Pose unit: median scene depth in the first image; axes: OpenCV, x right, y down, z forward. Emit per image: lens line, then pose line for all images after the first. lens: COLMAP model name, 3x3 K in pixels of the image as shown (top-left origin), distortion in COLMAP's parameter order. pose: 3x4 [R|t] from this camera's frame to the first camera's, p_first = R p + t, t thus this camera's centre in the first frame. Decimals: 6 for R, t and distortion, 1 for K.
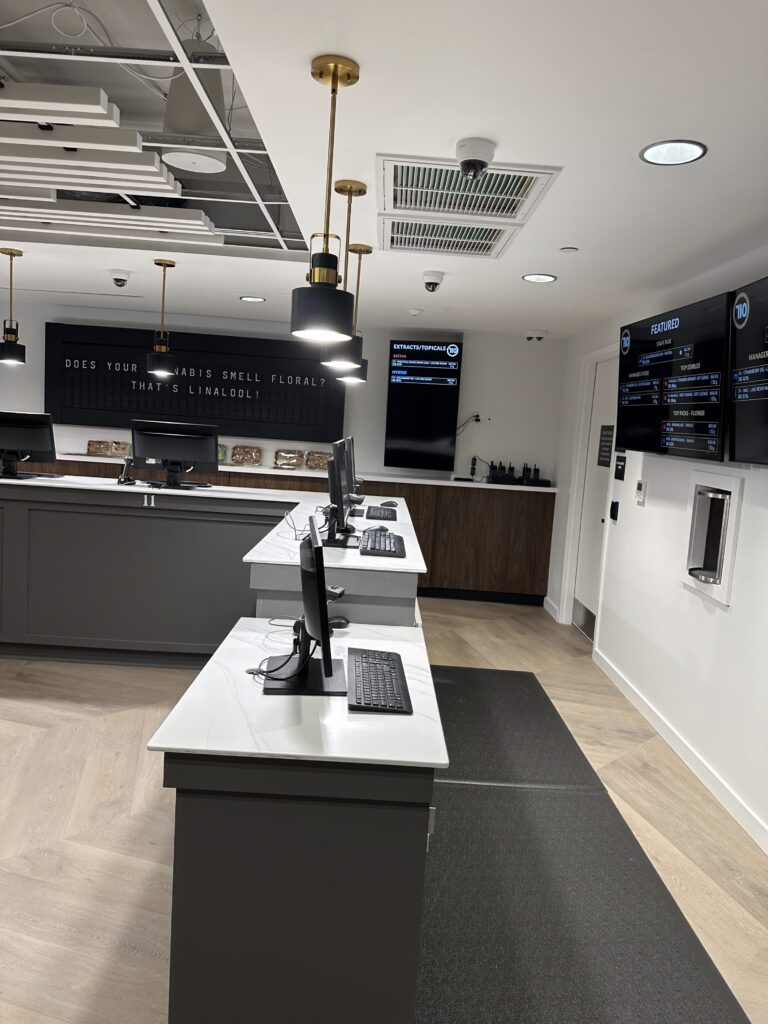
lens RADIAL K [[732.8, 0, 386.7], [0, 732.8, 506.5], [0, 0, 1]] dist [0.190726, -0.438089]
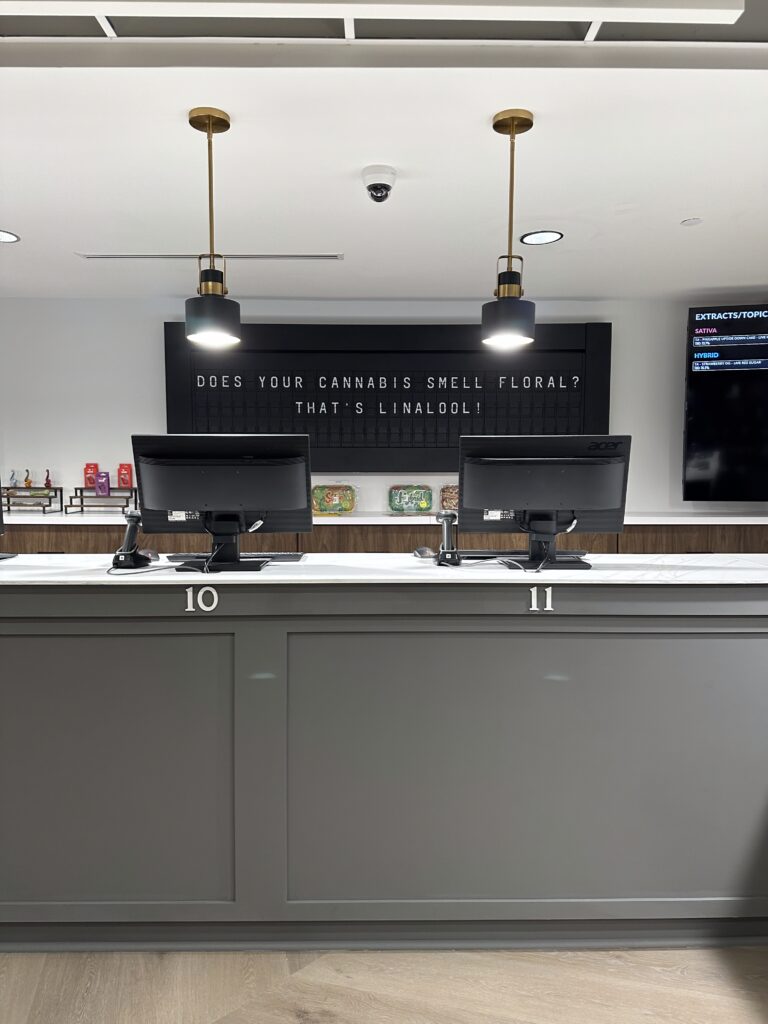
lens RADIAL K [[713.0, 0, 384.0], [0, 713.0, 512.0], [0, 0, 1]] dist [0.135068, -0.194739]
pose [[0.997765, -0.066718, 0.003719, -0.278607], [0.066820, 0.996540, -0.049434, -0.031283], [-0.000408, 0.049572, 0.998770, 0.363676]]
